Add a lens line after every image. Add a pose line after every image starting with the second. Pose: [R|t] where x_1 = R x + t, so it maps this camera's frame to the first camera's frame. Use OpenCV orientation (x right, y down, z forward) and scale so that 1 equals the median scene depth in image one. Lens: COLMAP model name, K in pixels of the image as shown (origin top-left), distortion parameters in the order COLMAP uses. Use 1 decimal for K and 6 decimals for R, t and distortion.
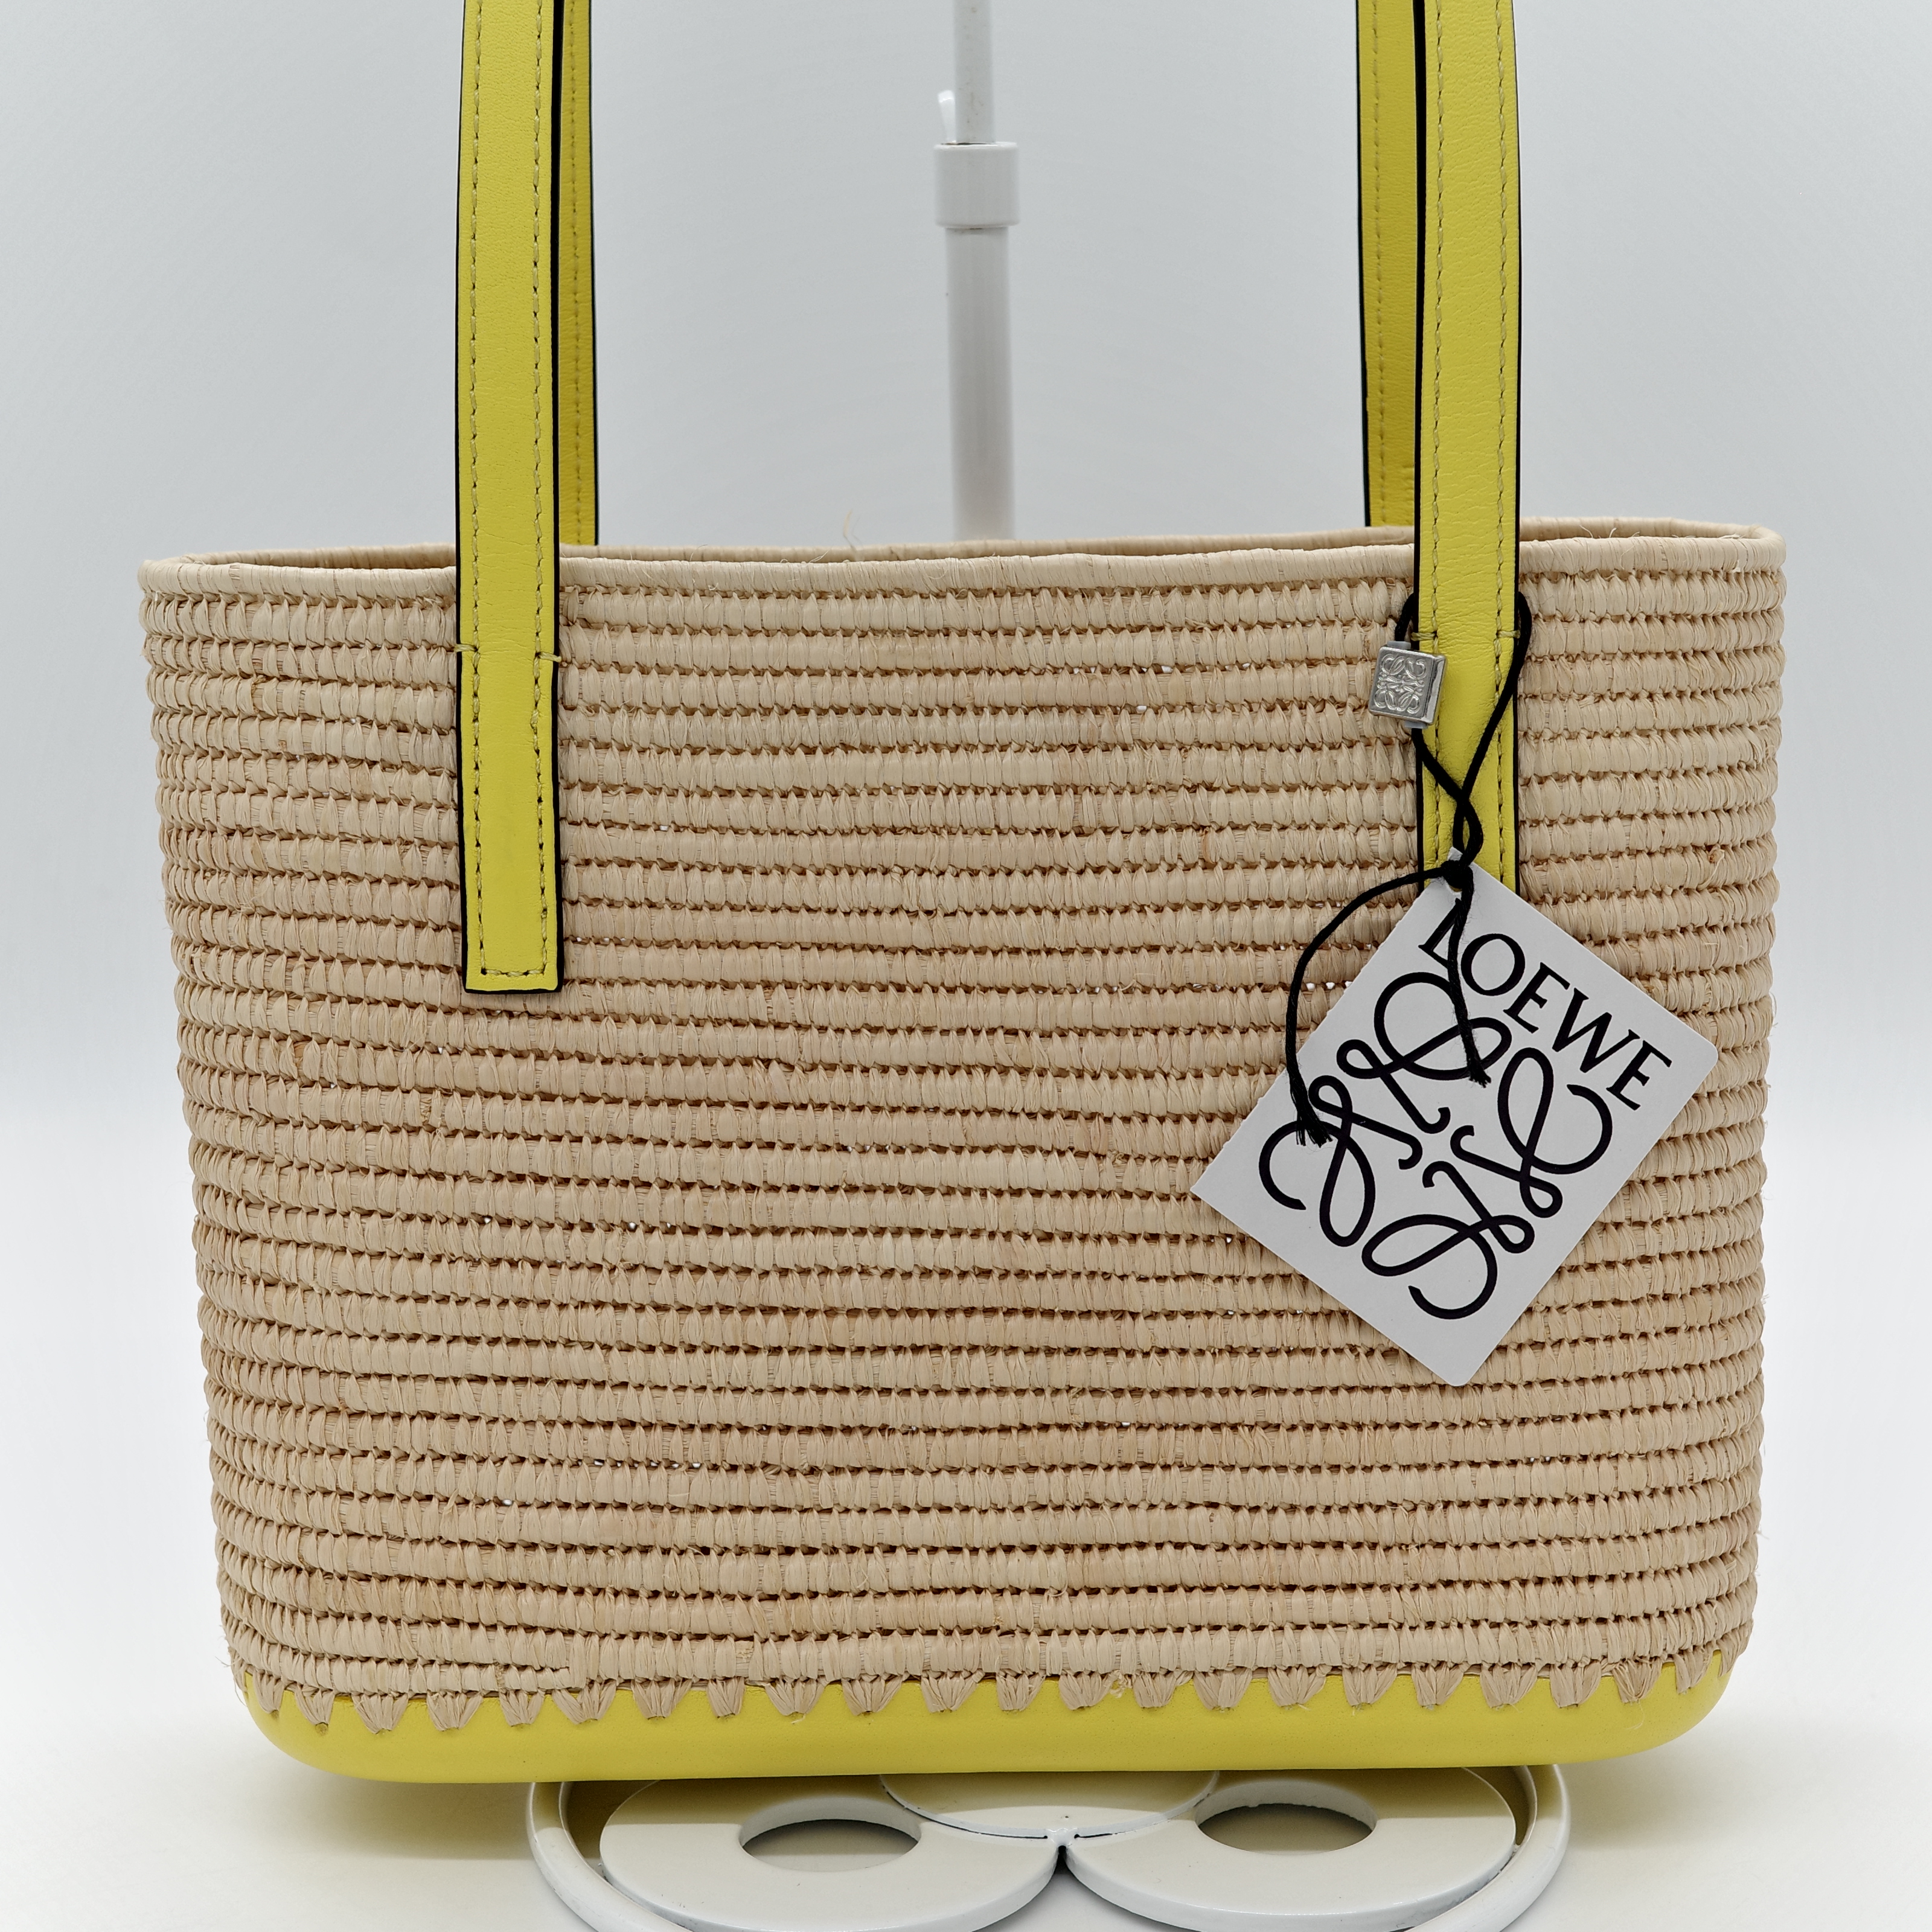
lens RADIAL K [[4250.1, 0, 1000.3], [0, 4250.1, 1032.5], [0, 0, 1]] dist [0.037485, 0.000000]
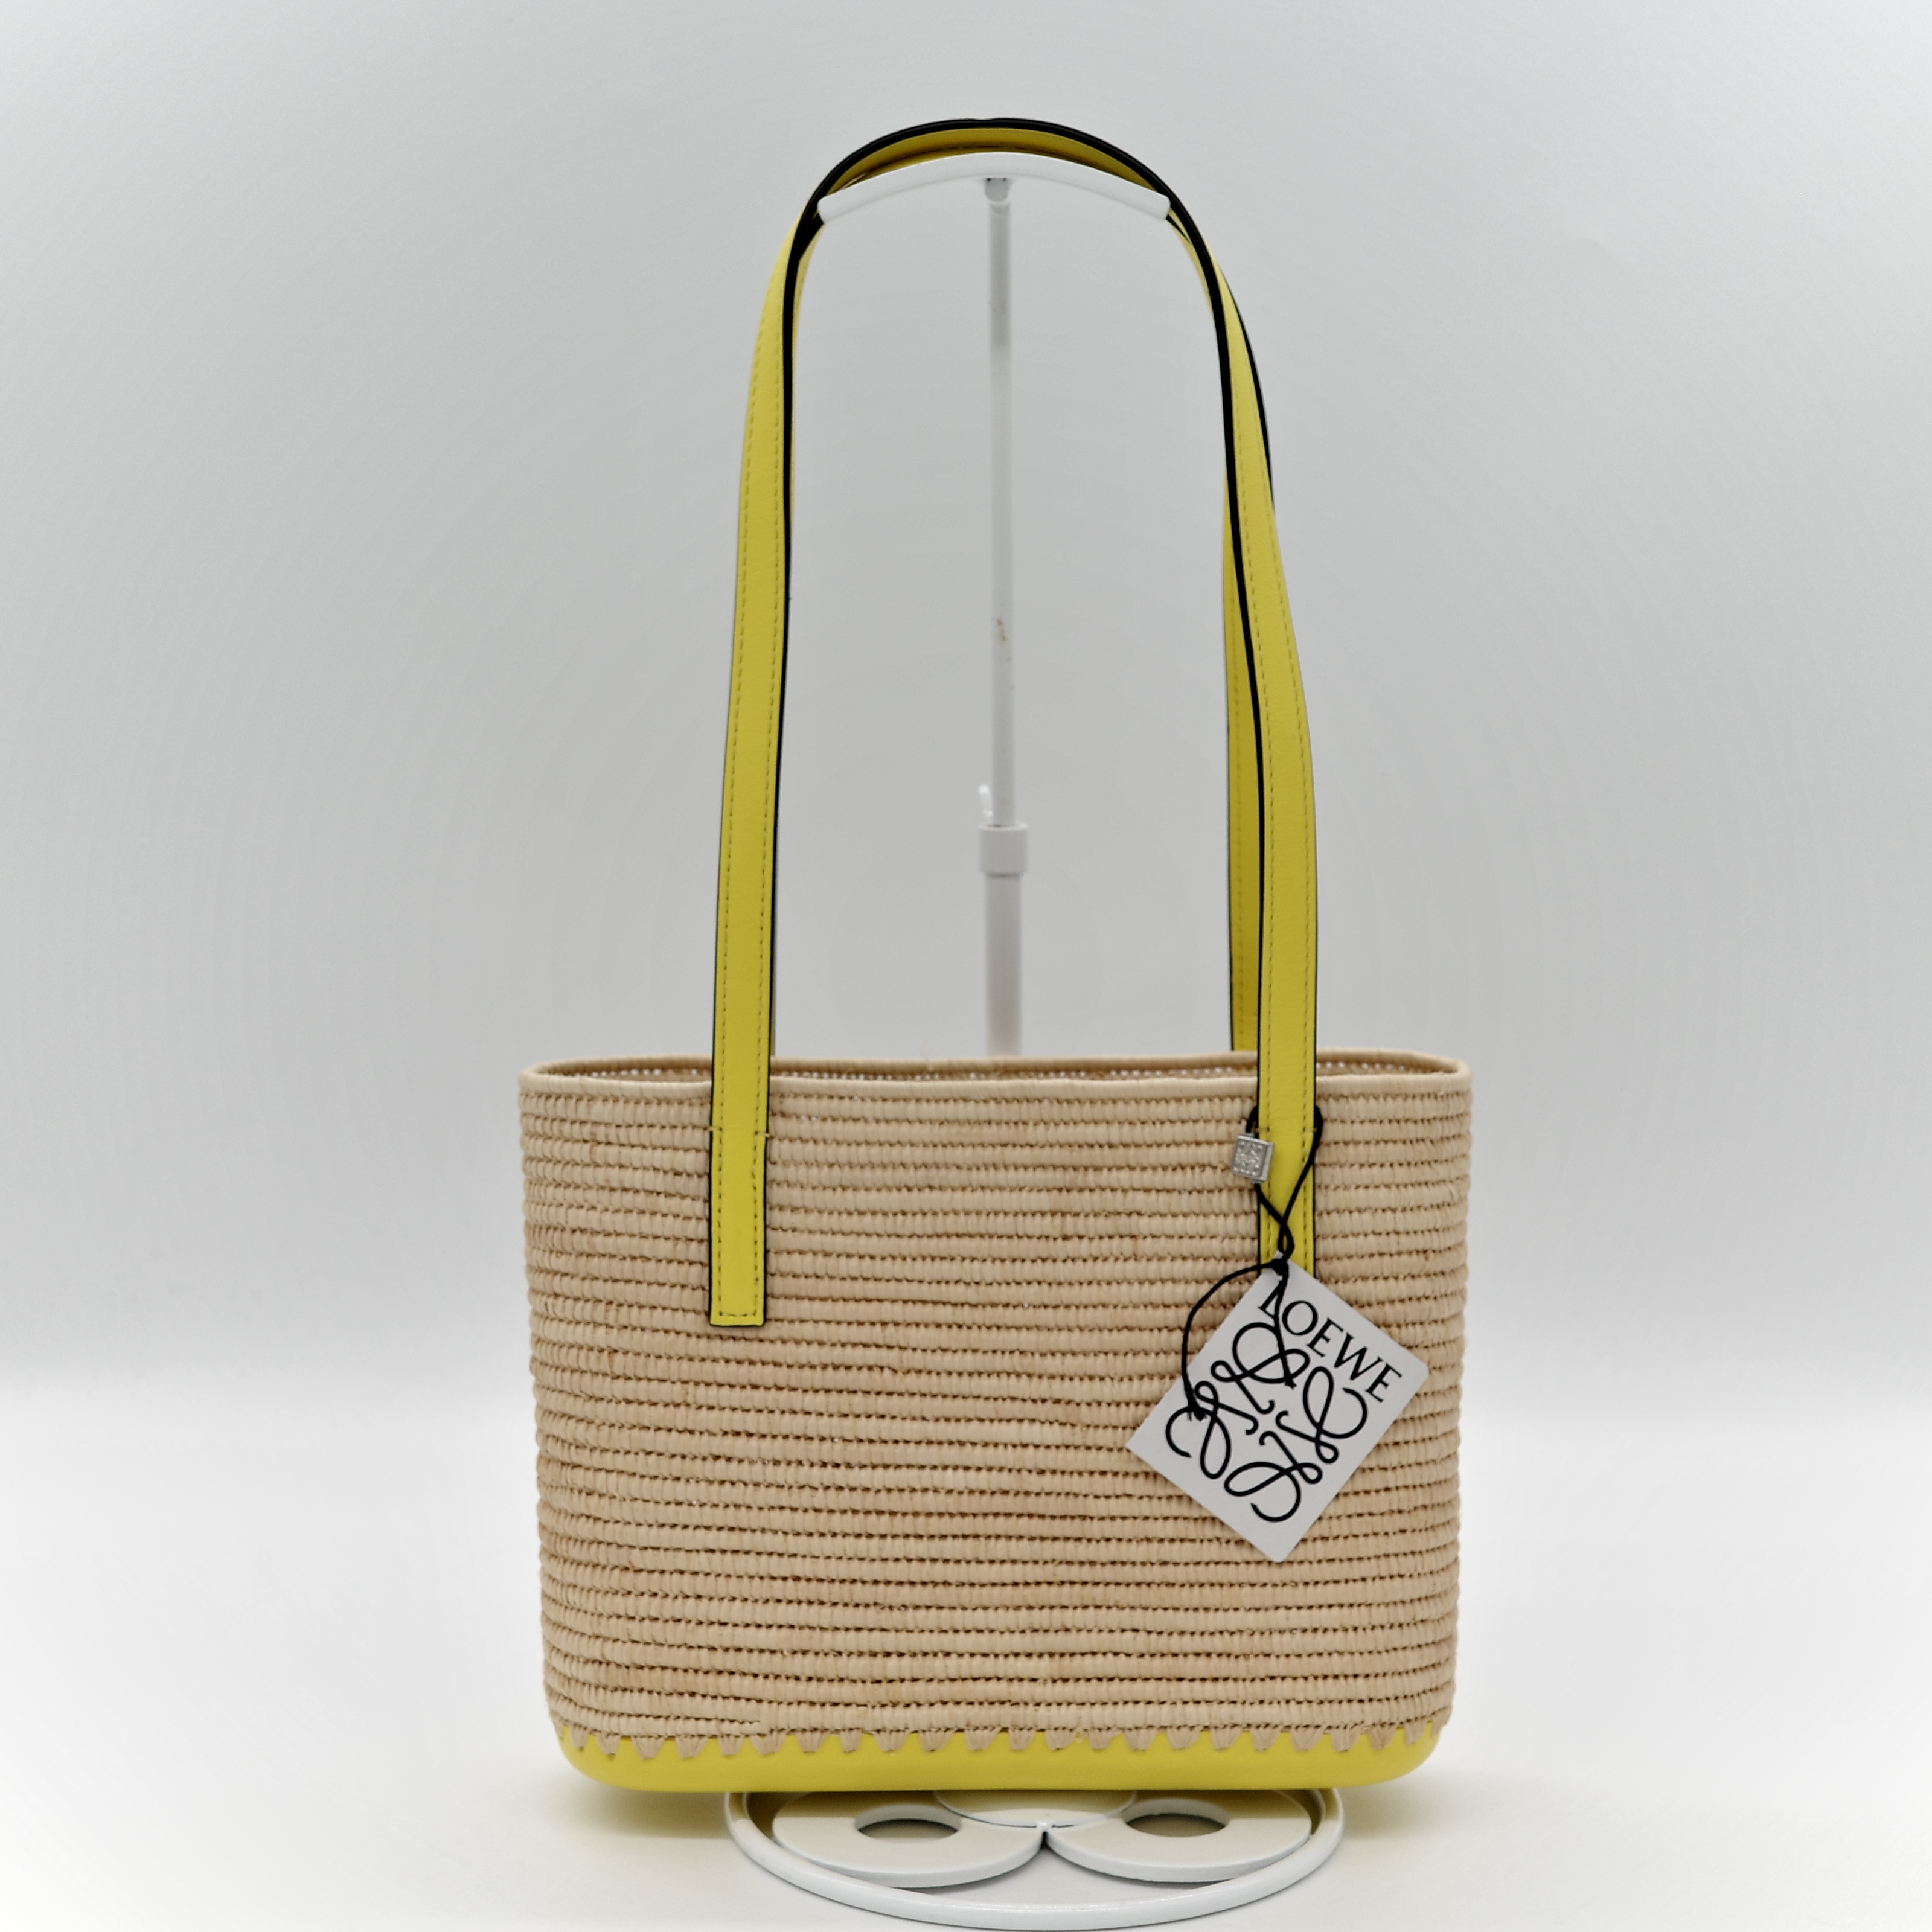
lens RADIAL K [[4250.1, 0, 960.6], [0, 4250.1, 968.3], [0, 0, 1]] dist [0.037485, 0.000000]
pose [[0.999694, 0.014961, 0.019682, -0.059027], [-0.013551, 0.997459, -0.069943, -0.034623], [-0.020679, 0.069655, 0.997357, -0.736128]]
